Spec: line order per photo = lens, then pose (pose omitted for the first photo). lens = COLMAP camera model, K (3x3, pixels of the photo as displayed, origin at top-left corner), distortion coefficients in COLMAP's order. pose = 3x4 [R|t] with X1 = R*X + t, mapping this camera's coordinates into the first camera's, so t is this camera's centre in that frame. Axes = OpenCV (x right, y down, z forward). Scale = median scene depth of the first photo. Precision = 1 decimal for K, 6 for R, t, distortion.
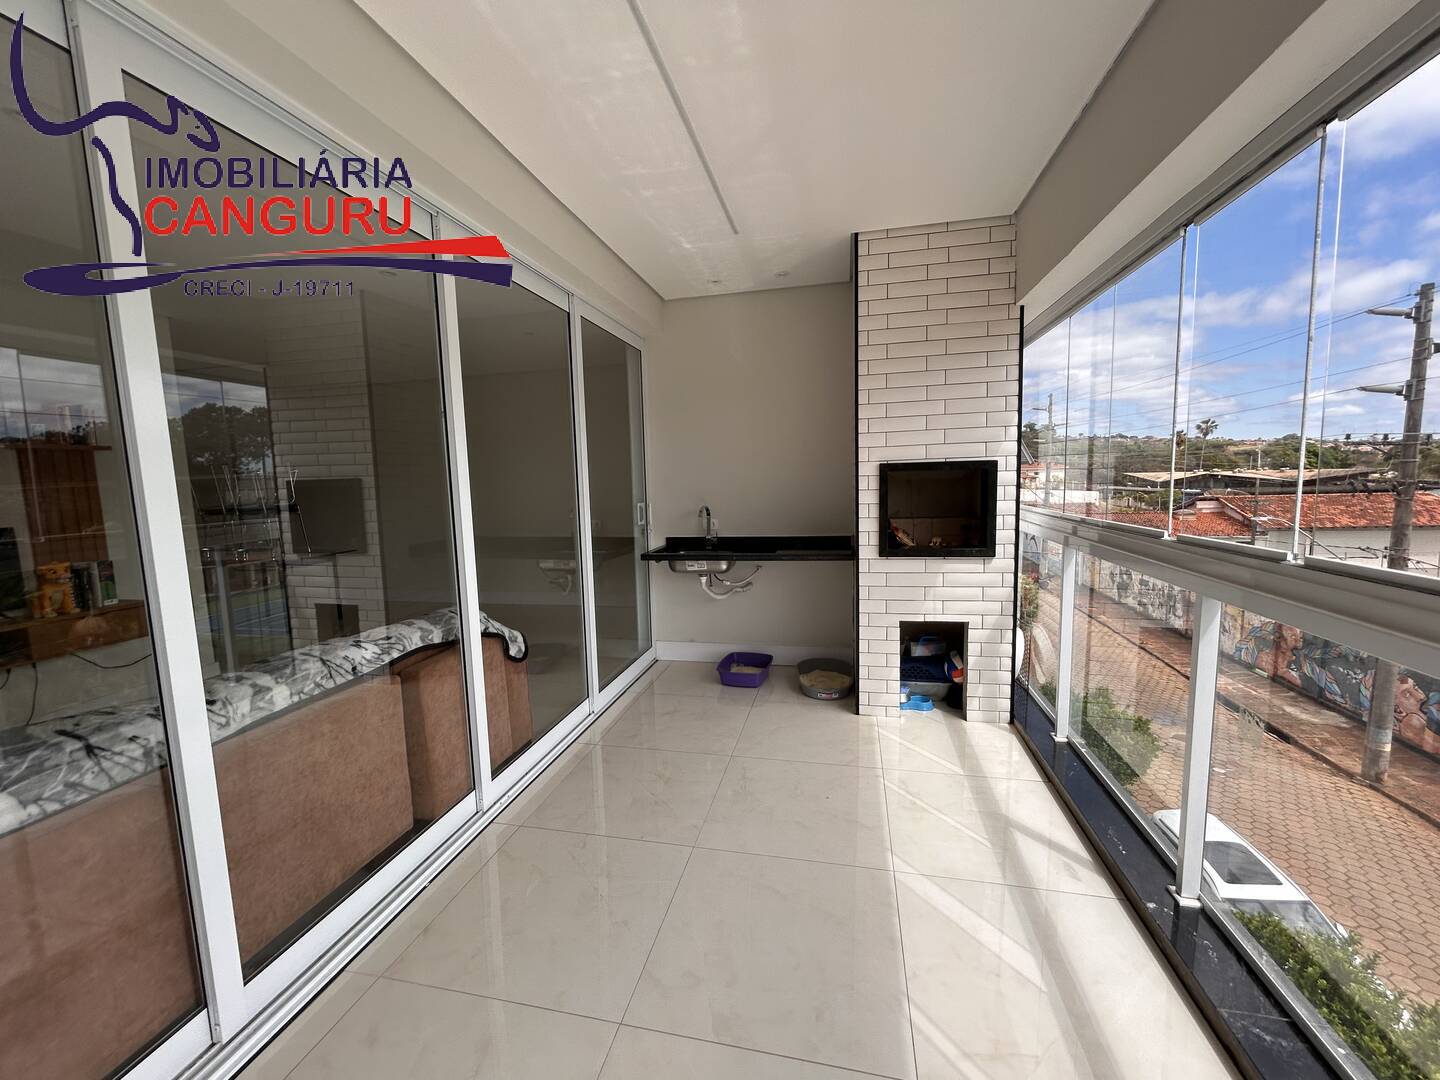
lens RADIAL K [[581.2, 0, 717.5], [0, 581.2, 541.5], [0, 0, 1]] dist [-0.002390, 0.001493]
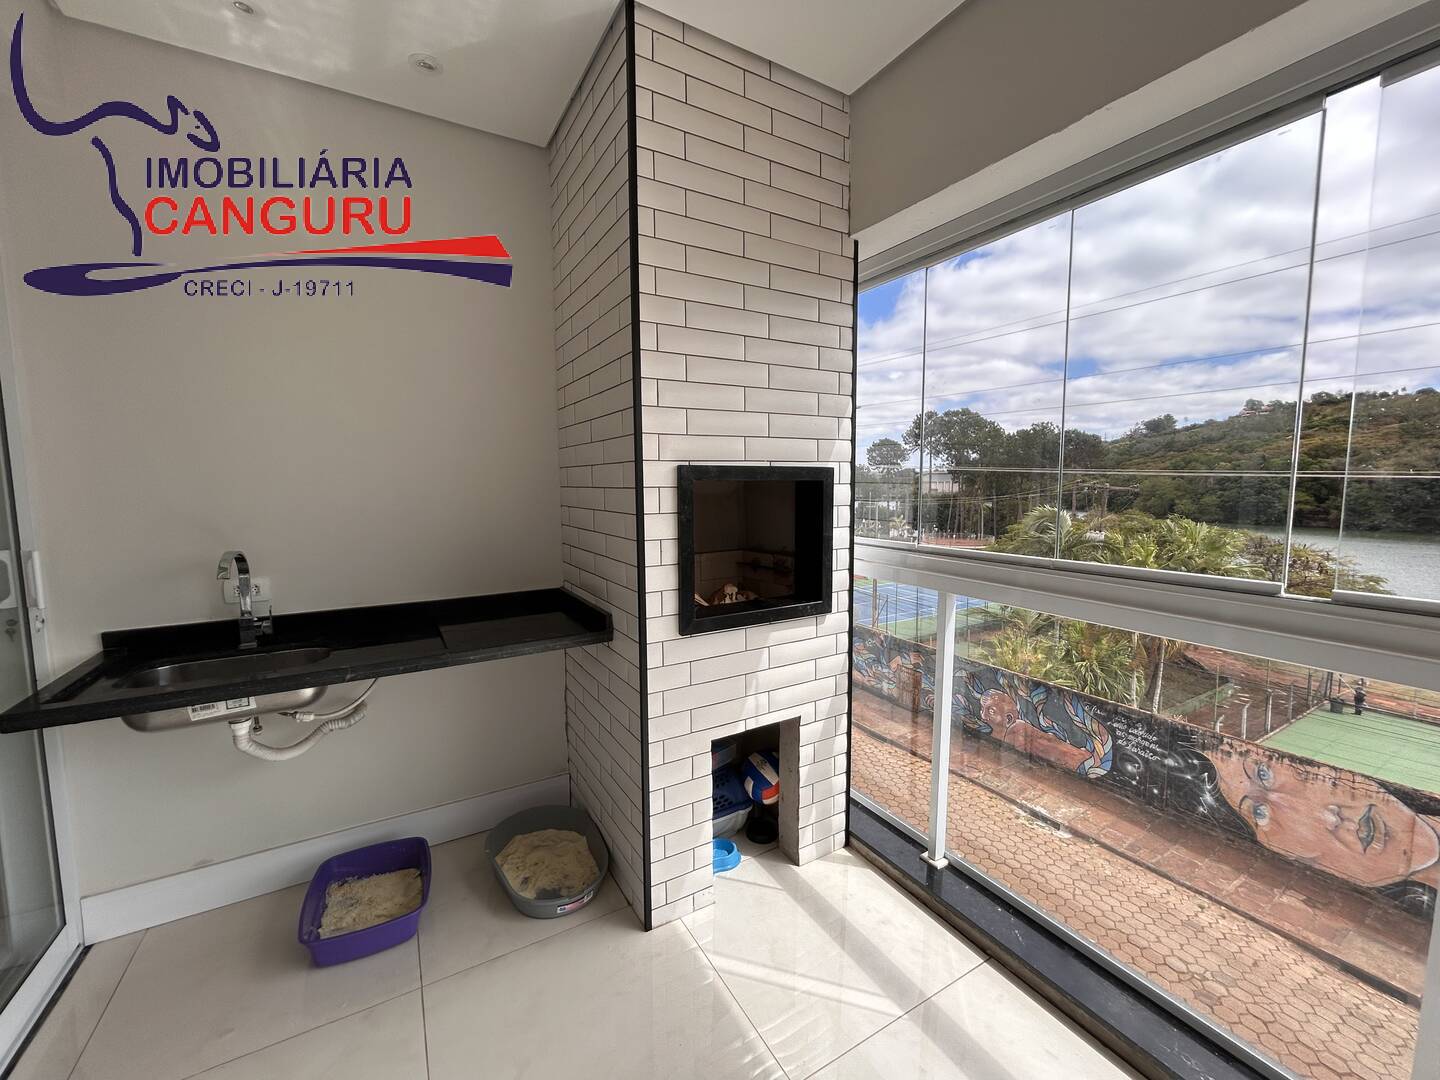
lens RADIAL K [[581.2, 0, 713.7], [0, 581.2, 539.1], [0, 0, 1]] dist [-0.002390, 0.001493]
pose [[0.731449, -0.044281, 0.680457, -0.068008], [0.058926, 0.998261, 0.001621, -0.063696], [-0.679346, 0.038911, 0.732786, 0.577185]]
